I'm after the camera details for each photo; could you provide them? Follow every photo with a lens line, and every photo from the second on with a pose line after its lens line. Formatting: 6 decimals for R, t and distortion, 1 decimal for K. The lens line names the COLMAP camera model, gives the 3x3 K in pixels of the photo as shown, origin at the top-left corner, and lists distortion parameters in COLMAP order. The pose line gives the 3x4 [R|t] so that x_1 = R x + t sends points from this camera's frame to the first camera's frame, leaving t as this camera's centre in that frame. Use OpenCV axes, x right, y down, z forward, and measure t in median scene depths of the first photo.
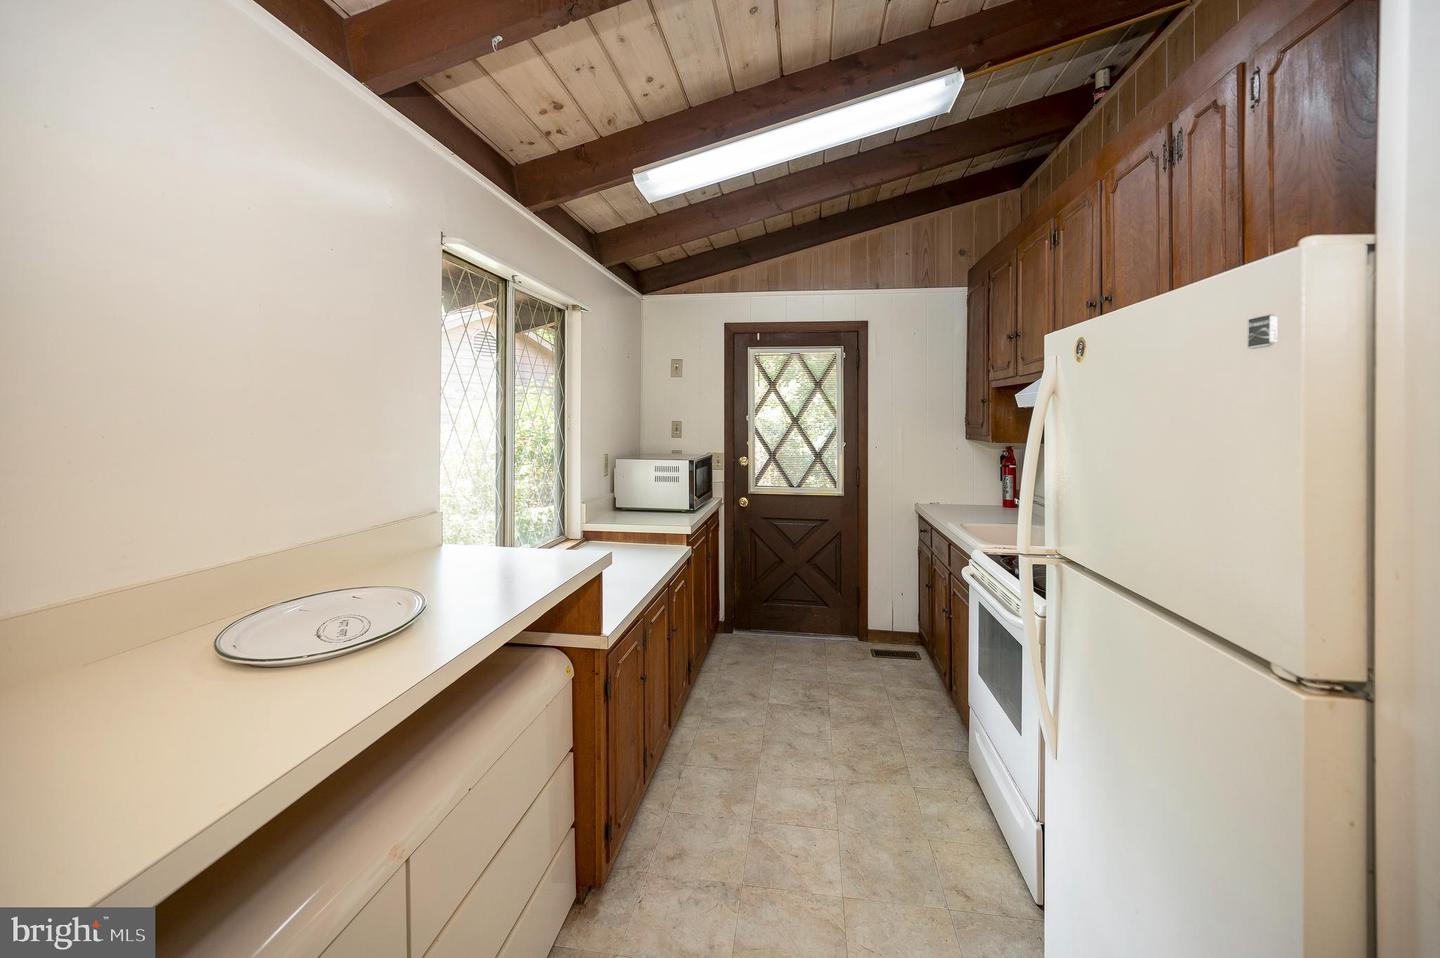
lens RADIAL K [[593.6, 0, 710.0], [0, 593.6, 423.3], [0, 0, 1]] dist [-0.001459, -0.000089]
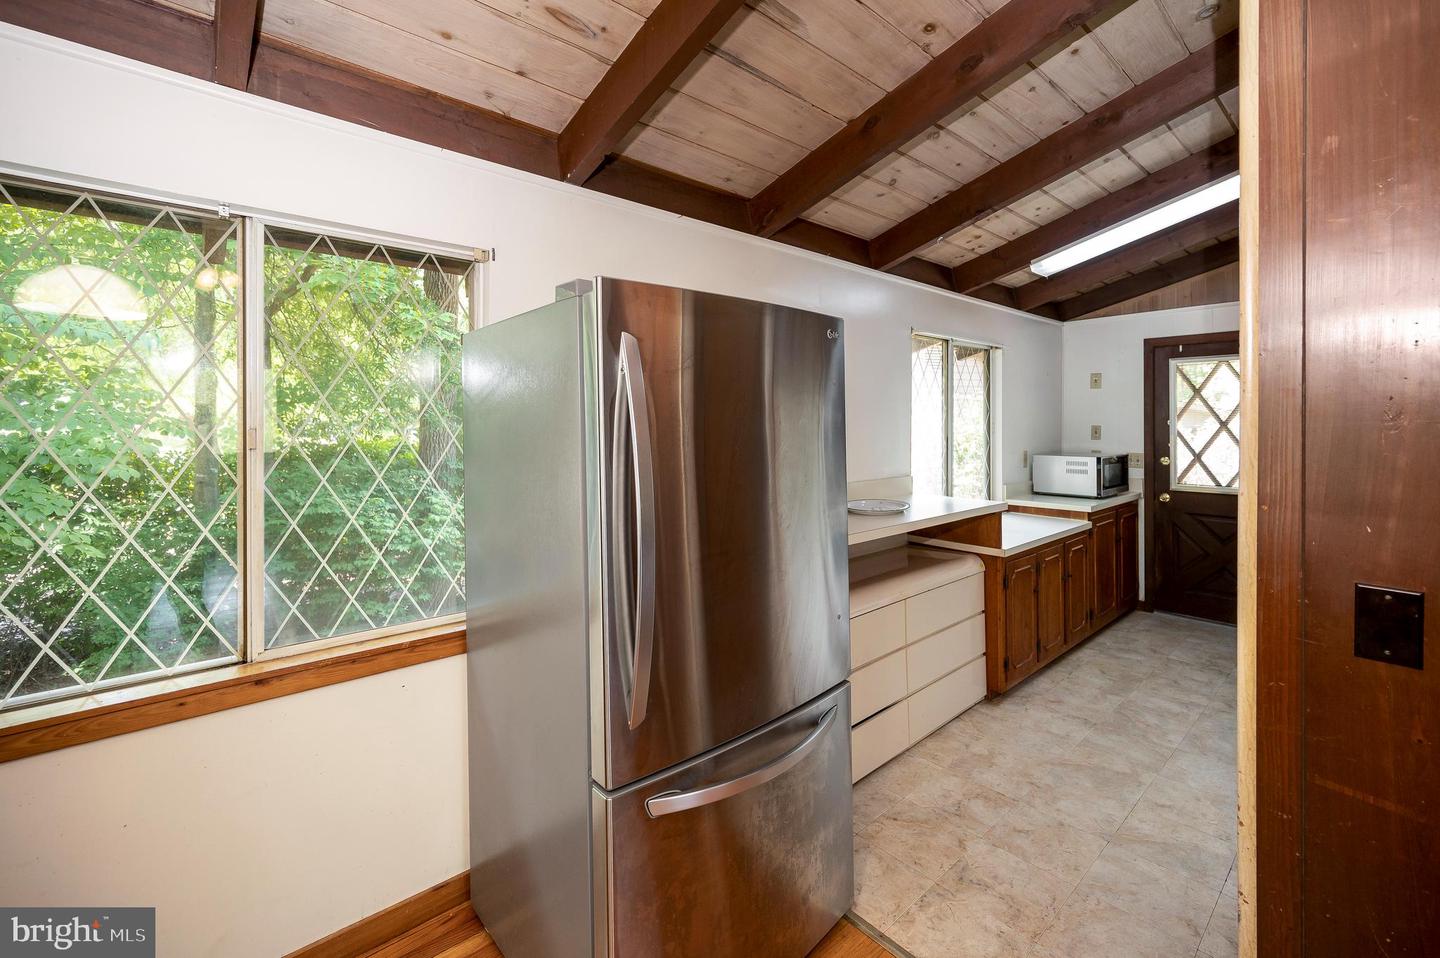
lens RADIAL K [[588.0, 0, 721.3], [0, 588.0, 429.7], [0, 0, 1]] dist [-0.002062, -0.000213]
pose [[0.758632, -0.001922, -0.651517, 0.176673], [0.004977, 0.999984, 0.002846, -0.003193], [0.651500, -0.005401, 0.758629, -0.470306]]
